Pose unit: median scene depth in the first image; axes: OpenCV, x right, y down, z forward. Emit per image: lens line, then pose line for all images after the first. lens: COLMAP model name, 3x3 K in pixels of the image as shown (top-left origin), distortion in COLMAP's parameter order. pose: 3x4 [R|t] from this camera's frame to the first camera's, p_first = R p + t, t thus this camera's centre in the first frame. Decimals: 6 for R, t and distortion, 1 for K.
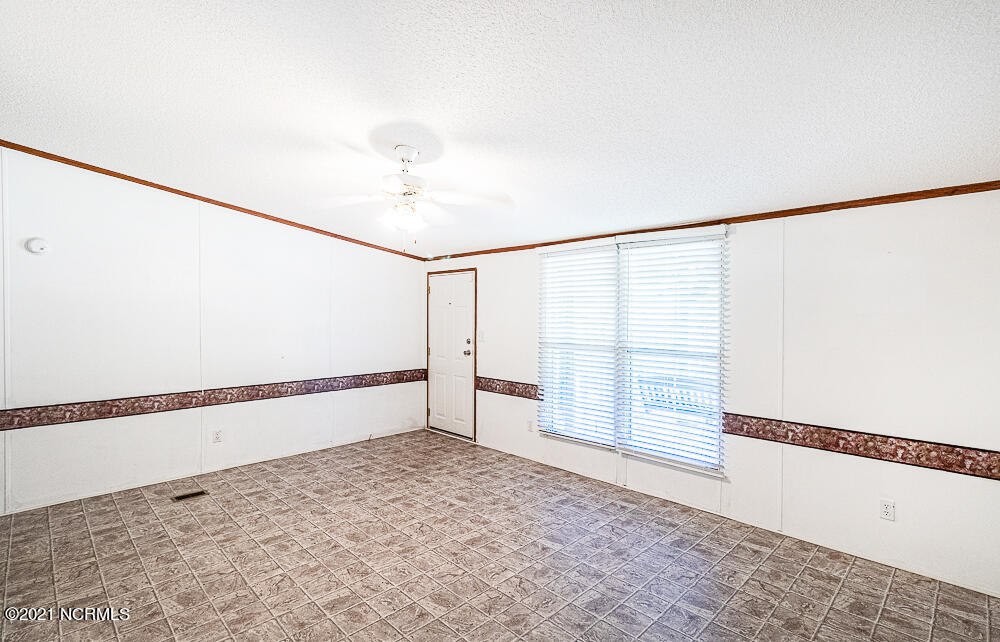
lens RADIAL K [[464.5, 0, 506.5], [0, 464.5, 319.5], [0, 0, 1]] dist [0.030092, 0.000930]
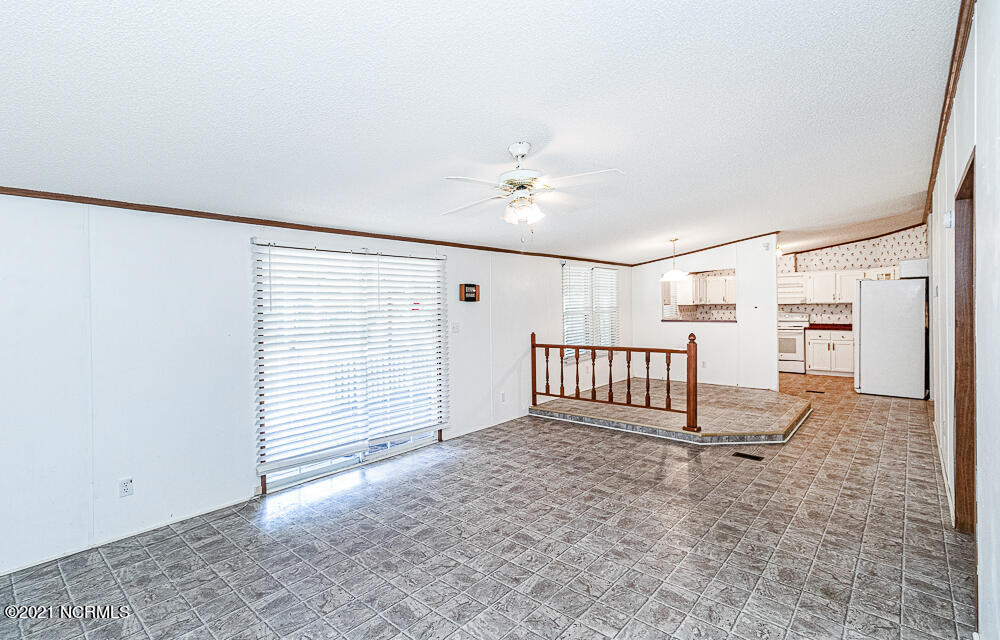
lens RADIAL K [[464.5, 0, 506.7], [0, 464.5, 315.3], [0, 0, 1]] dist [0.030092, 0.000930]
pose [[0.060725, 0.003241, -0.998149, 0.680164], [0.016282, 0.999858, 0.004237, 0.001964], [0.998022, -0.016509, 0.060664, 0.683650]]
